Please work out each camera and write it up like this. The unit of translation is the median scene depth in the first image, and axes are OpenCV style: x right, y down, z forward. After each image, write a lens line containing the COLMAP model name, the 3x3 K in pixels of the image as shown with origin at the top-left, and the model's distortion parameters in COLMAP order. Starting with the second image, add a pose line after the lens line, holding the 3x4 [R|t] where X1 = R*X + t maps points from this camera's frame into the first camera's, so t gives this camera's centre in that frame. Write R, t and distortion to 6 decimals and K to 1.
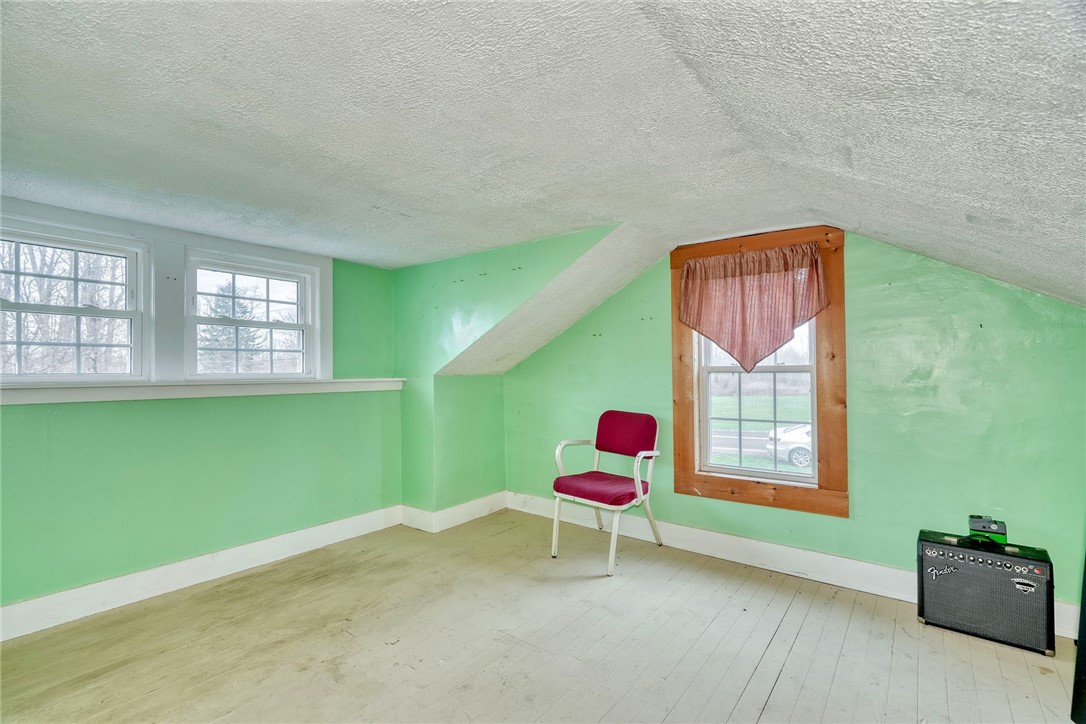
lens RADIAL K [[492.4, 0, 537.1], [0, 492.4, 368.7], [0, 0, 1]] dist [0.001821, 0.000130]
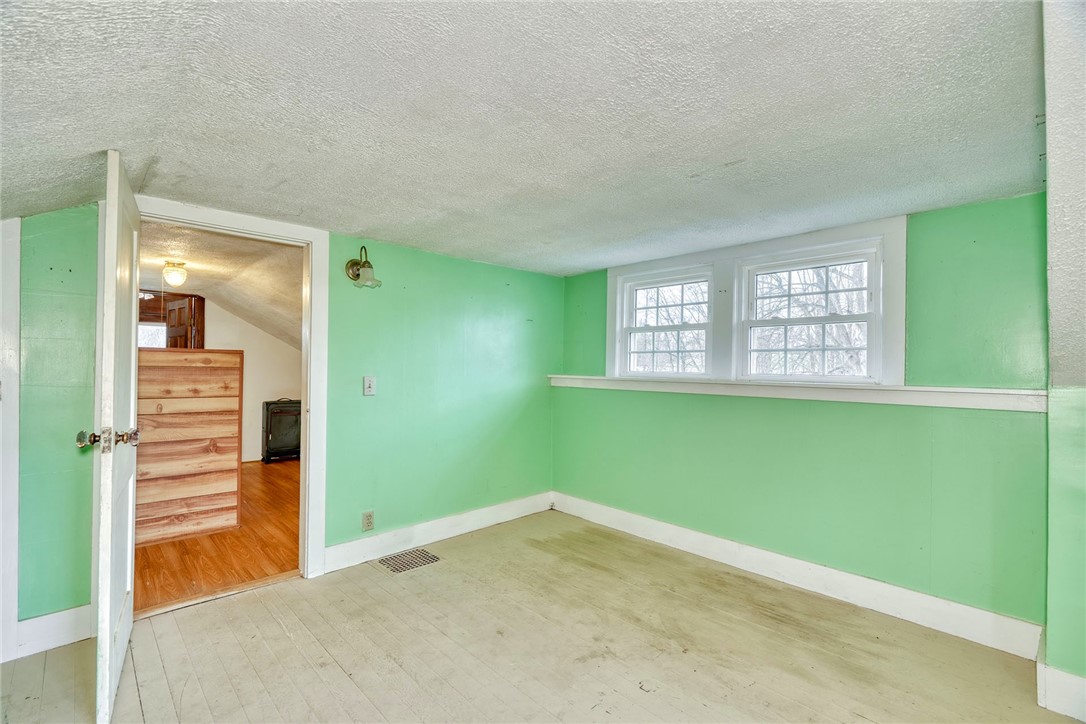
lens RADIAL K [[492.4, 0, 537.0], [0, 492.4, 359.7], [0, 0, 1]] dist [0.001821, 0.000130]
pose [[-0.161268, -0.013760, -0.986815, 0.496476], [-0.005493, 0.999900, -0.013045, -0.004588], [0.986895, 0.003317, -0.161328, 0.793083]]
